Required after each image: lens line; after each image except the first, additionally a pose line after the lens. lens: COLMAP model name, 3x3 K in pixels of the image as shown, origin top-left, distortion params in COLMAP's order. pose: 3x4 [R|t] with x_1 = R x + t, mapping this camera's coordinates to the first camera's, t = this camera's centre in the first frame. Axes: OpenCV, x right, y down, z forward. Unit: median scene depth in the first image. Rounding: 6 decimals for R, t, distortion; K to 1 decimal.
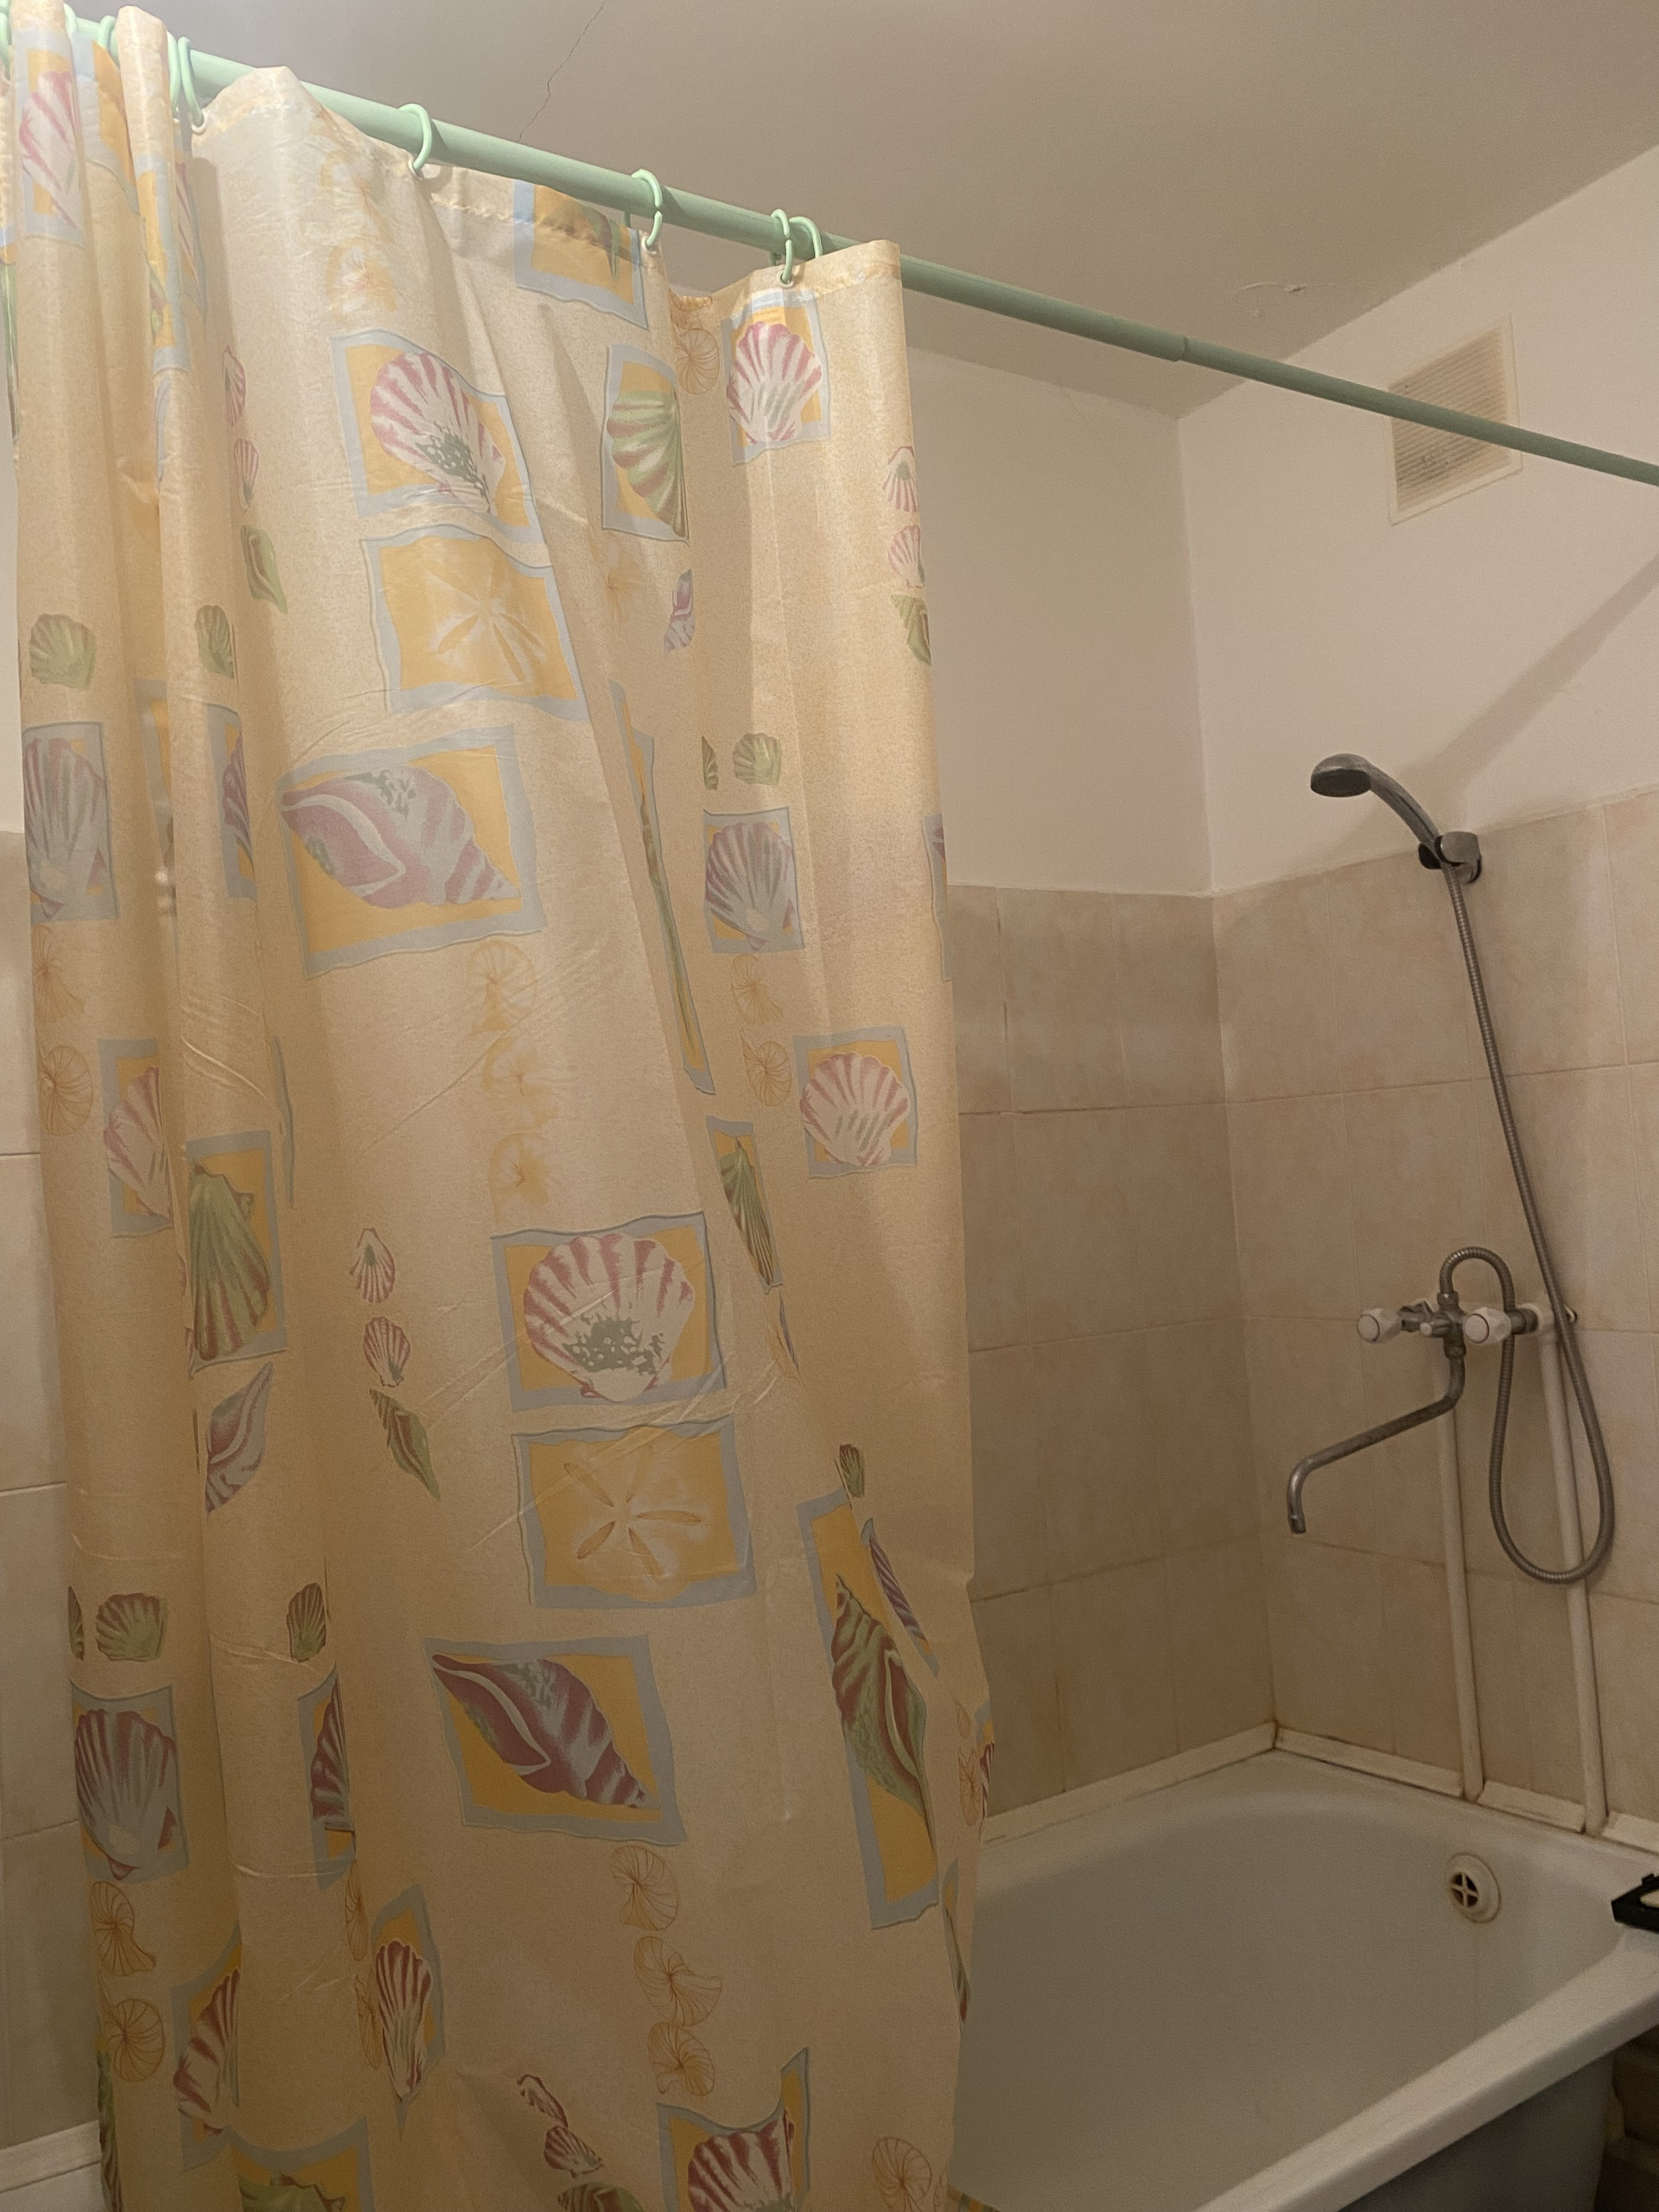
lens RADIAL K [[1682.4, 0, 827.0], [0, 1682.4, 1092.2], [0, 0, 1]] dist [0.034675, -0.046428]
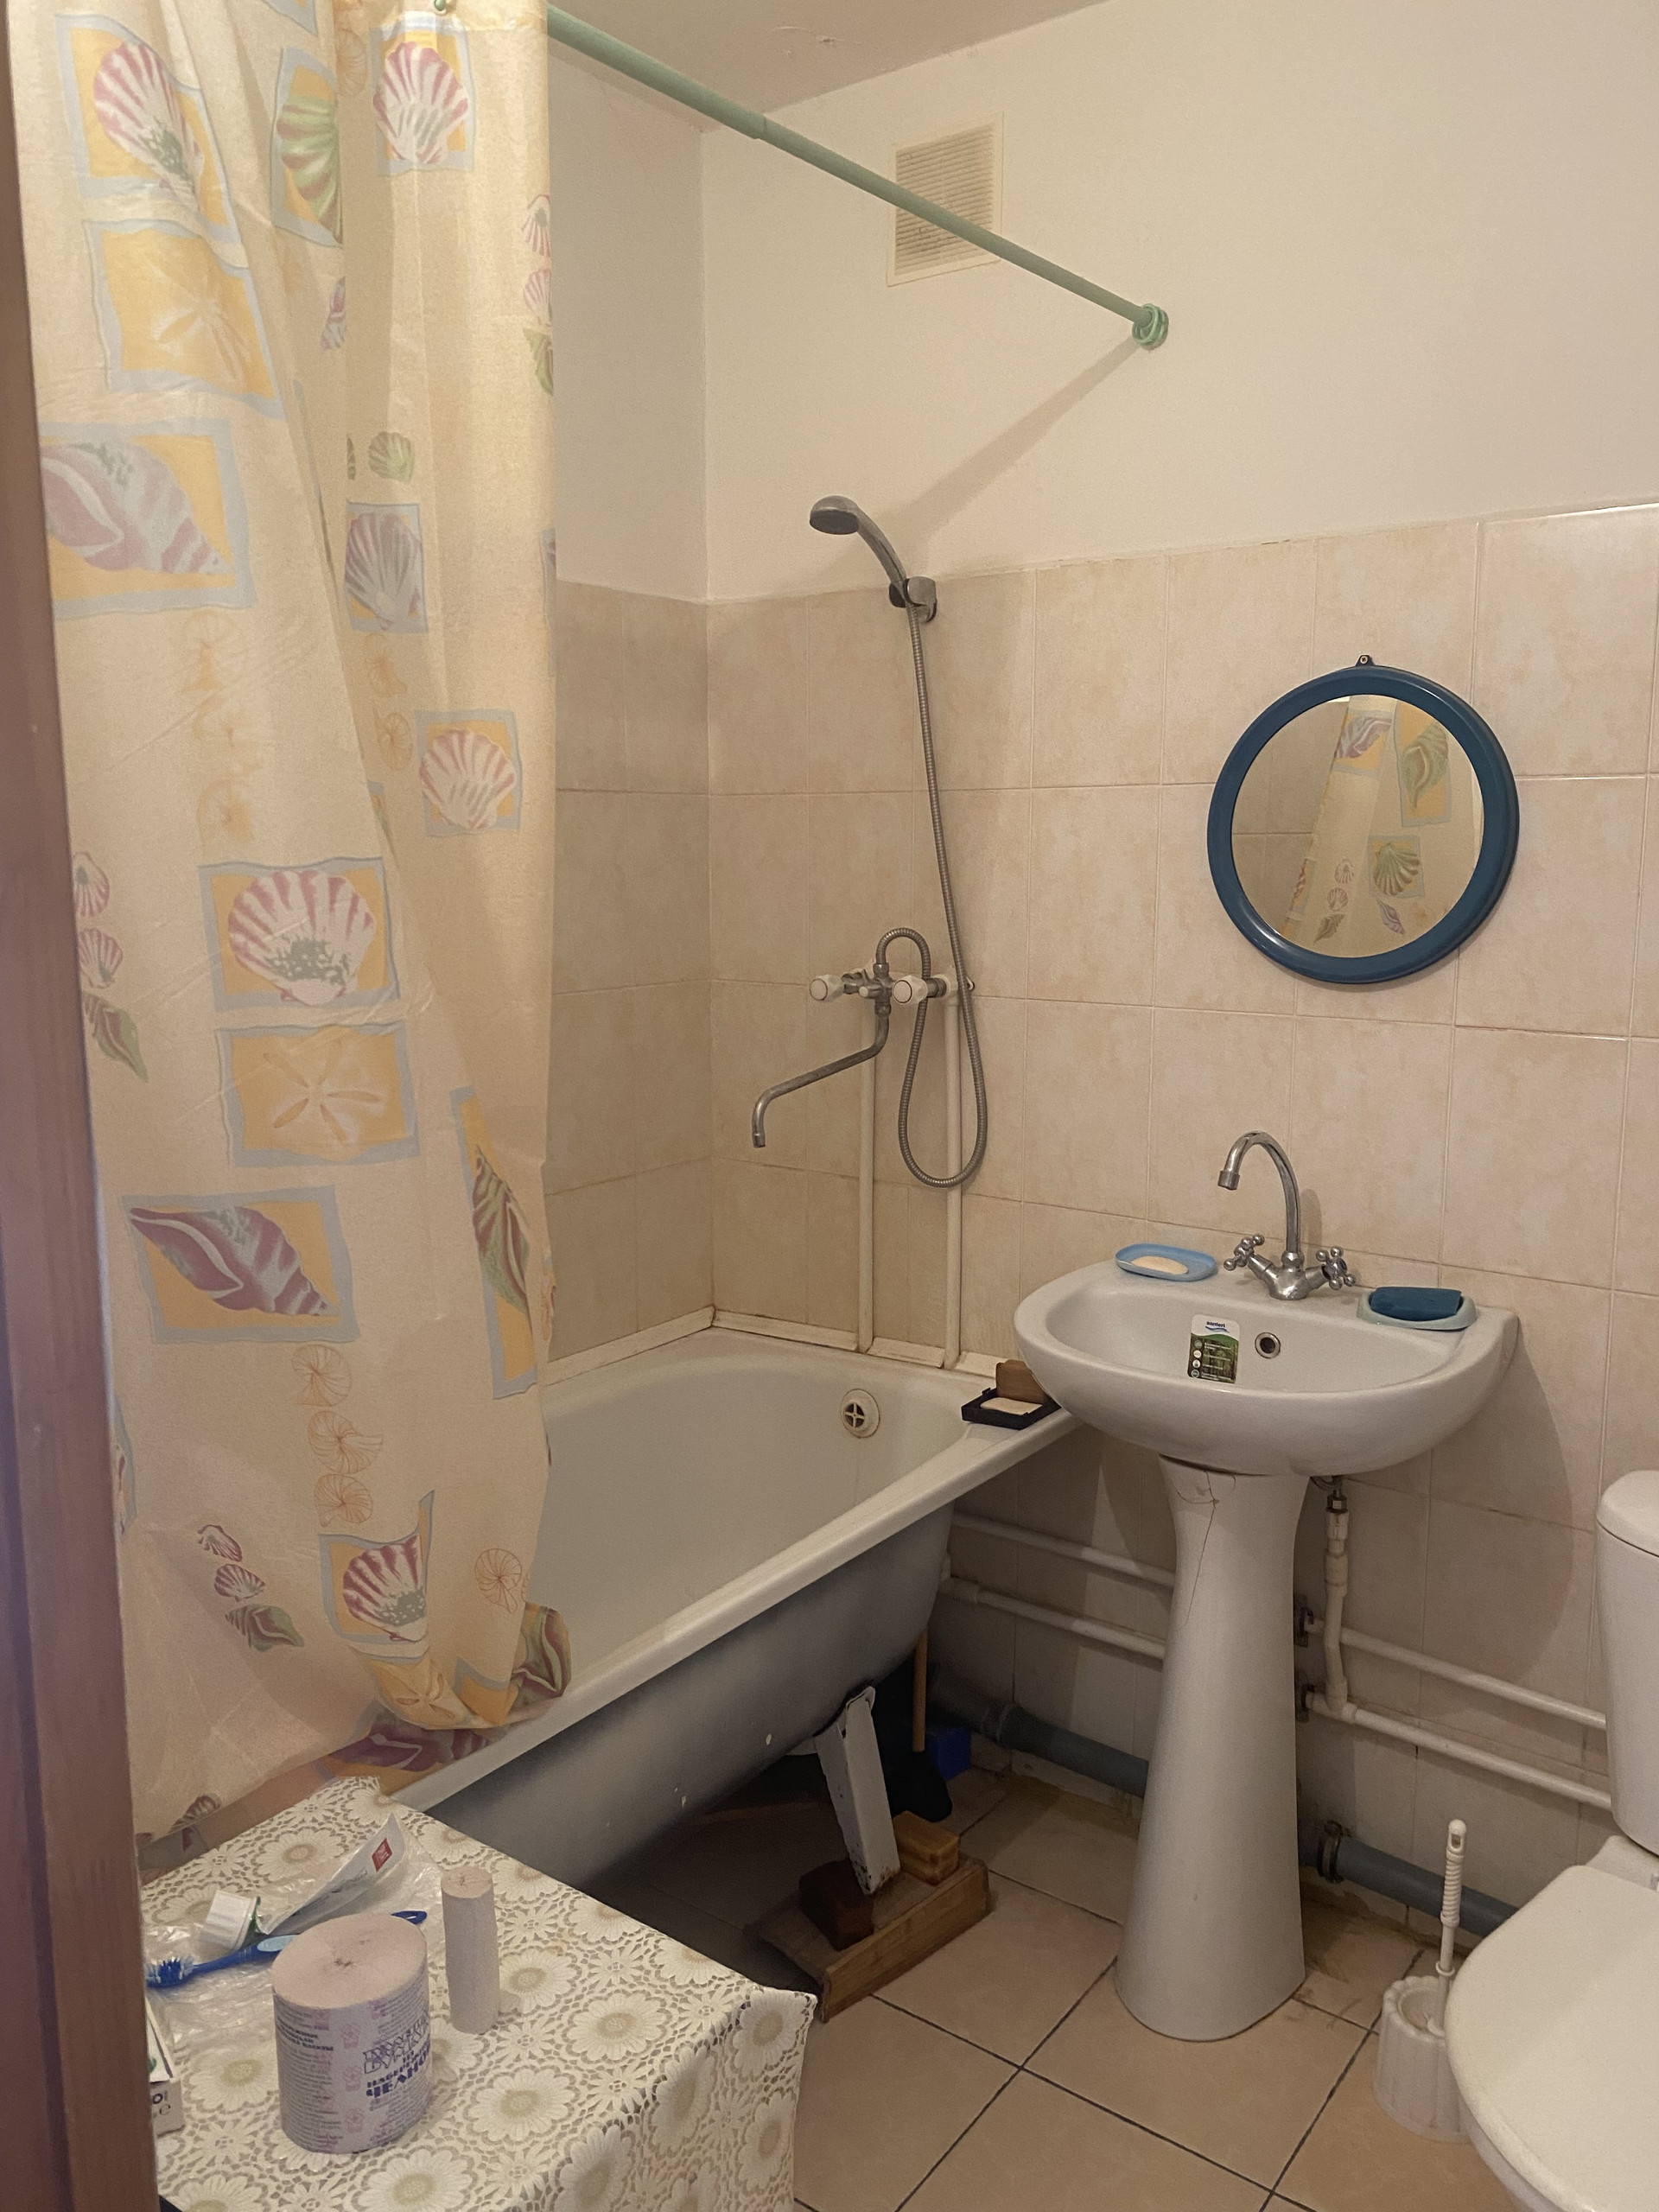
lens RADIAL K [[1688.1, 0, 833.0], [0, 1688.1, 1090.1], [0, 0, 1]] dist [0.056936, -0.118790]
pose [[0.935778, 0.017136, 0.352174, -0.161021], [-0.083092, 0.981405, 0.173034, -0.002902], [-0.342660, -0.191184, 0.919800, -0.233098]]
